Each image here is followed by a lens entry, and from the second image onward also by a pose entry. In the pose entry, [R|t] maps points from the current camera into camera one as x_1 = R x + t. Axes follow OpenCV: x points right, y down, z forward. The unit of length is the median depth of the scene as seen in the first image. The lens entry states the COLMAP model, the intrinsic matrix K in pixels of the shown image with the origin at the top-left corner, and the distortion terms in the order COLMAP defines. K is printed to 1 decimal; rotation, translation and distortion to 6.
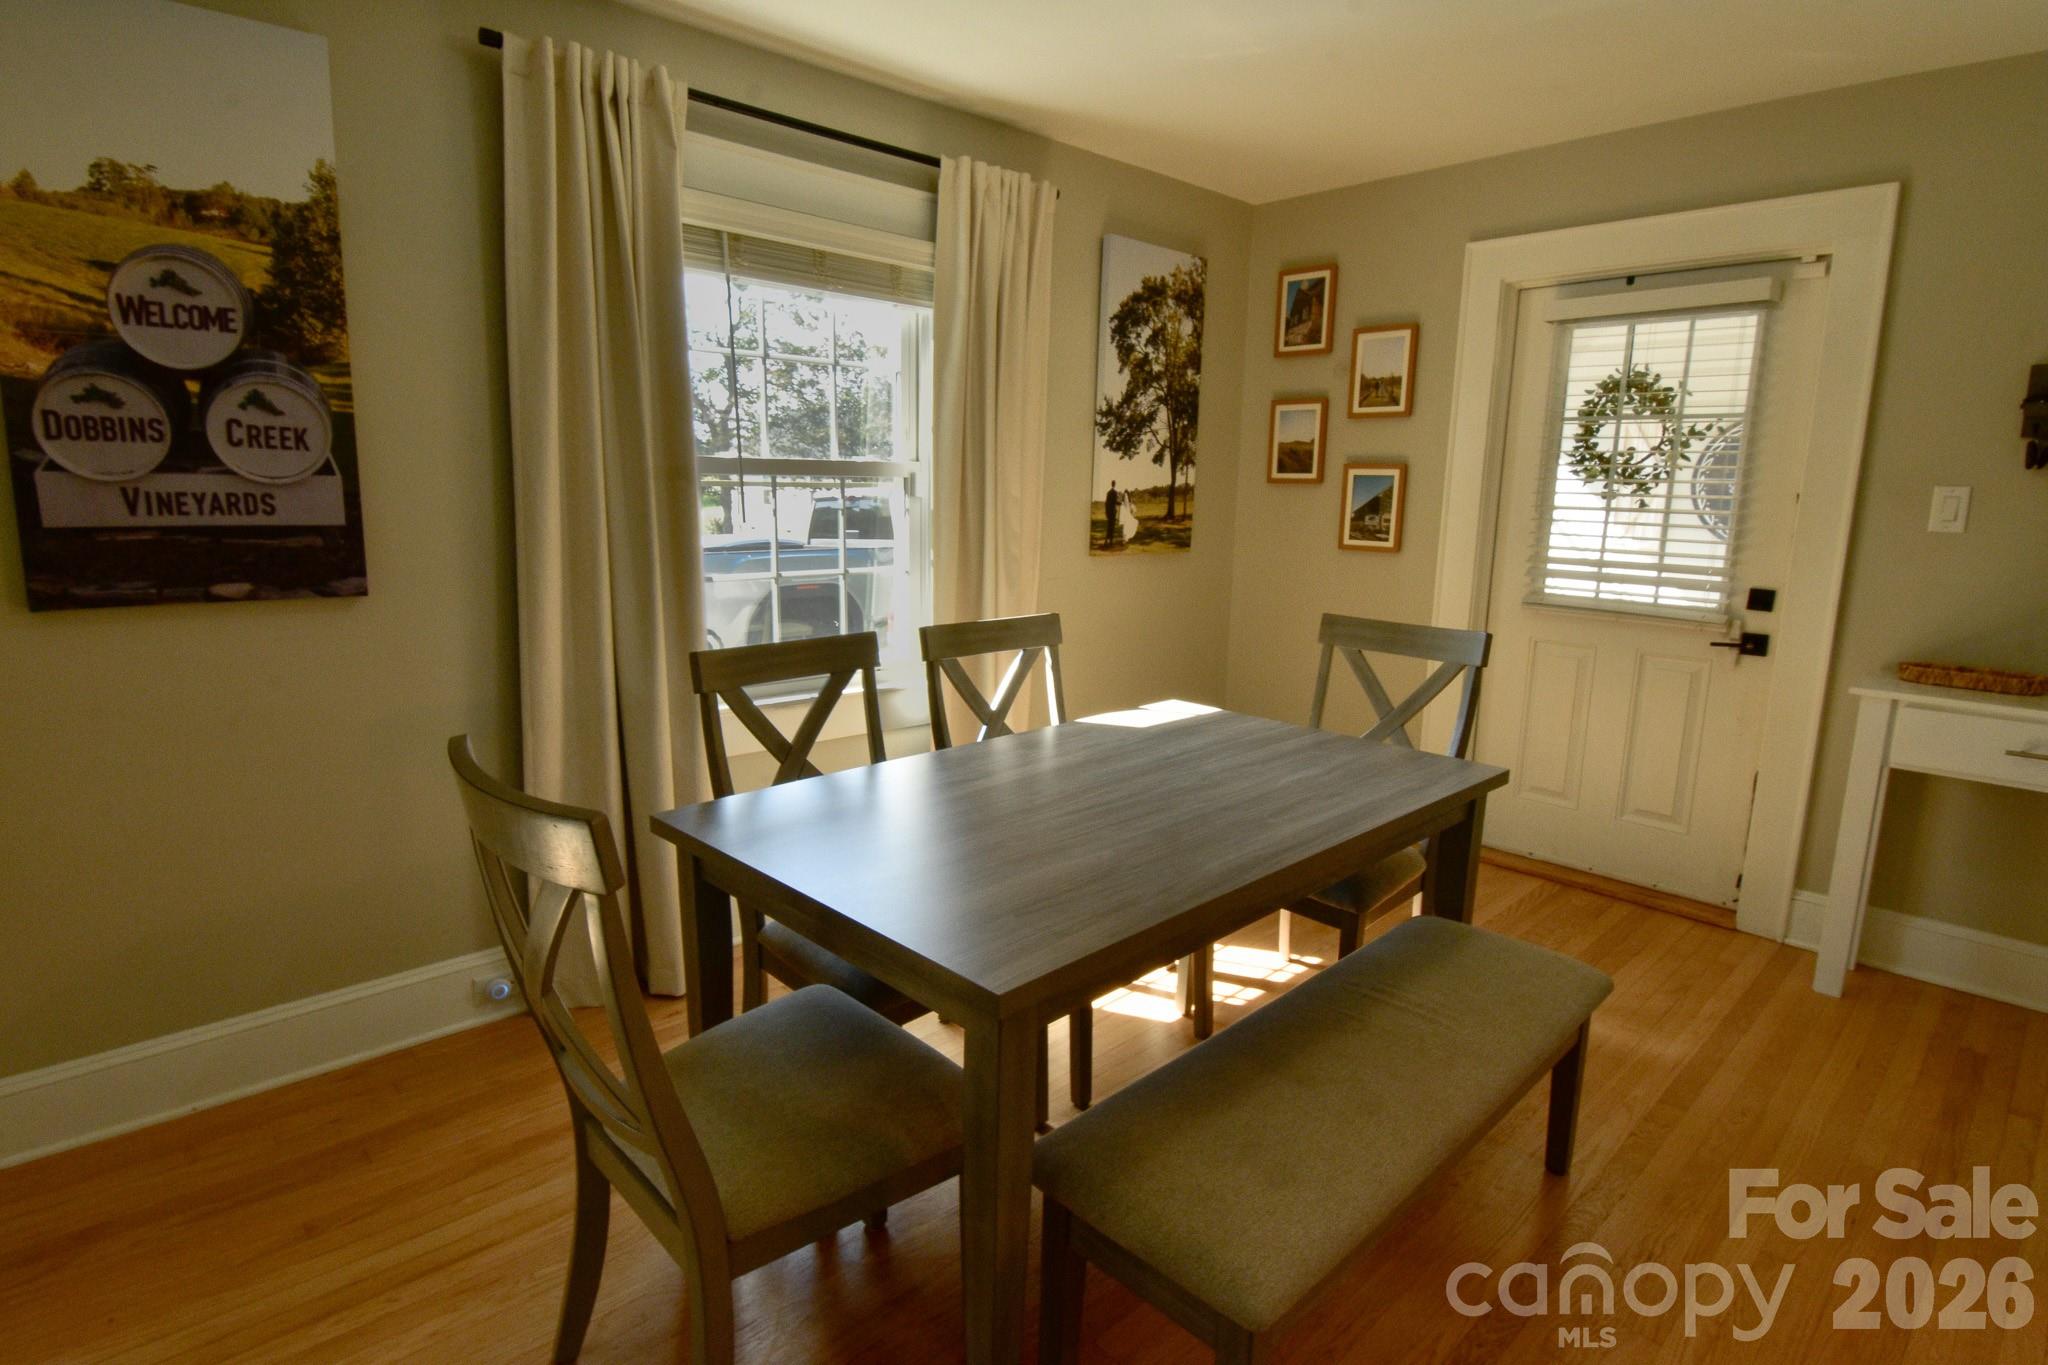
lens RADIAL K [[1034.8, 0, 1016.4], [0, 1034.8, 689.9], [0, 0, 1]] dist [-0.030243, -0.003433]
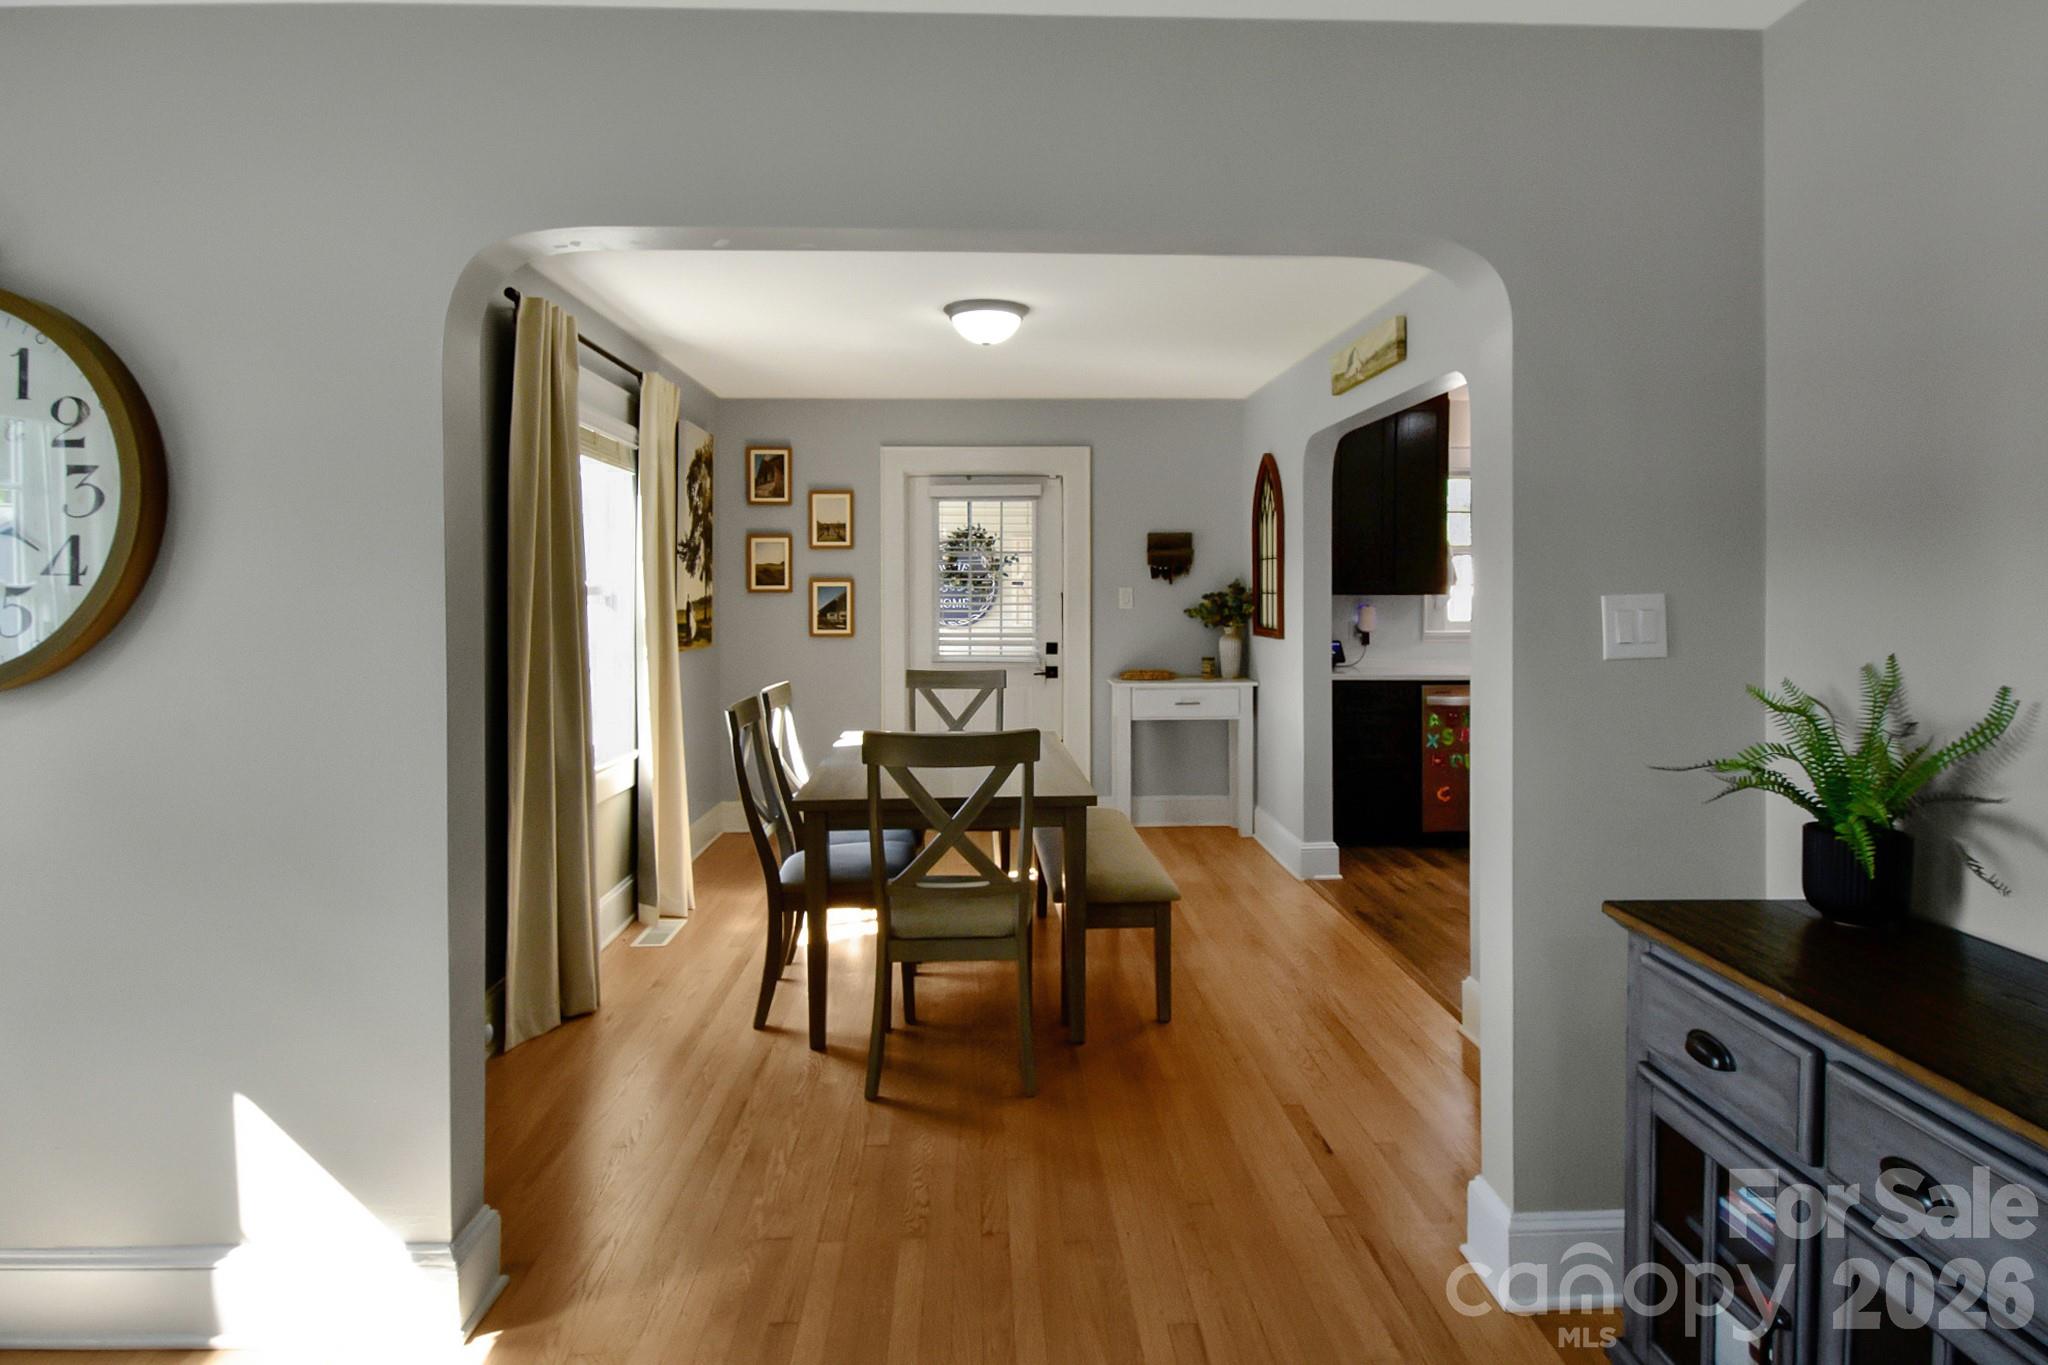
lens RADIAL K [[1101.9, 0, 1021.0], [0, 1101.9, 603.6], [0, 0, 1]] dist [0.002935, -0.013622]
pose [[0.646879, -0.025185, 0.762177, -0.704150], [0.160194, 0.981642, -0.103524, 0.026492], [-0.745578, 0.189063, 0.639038, -0.228051]]
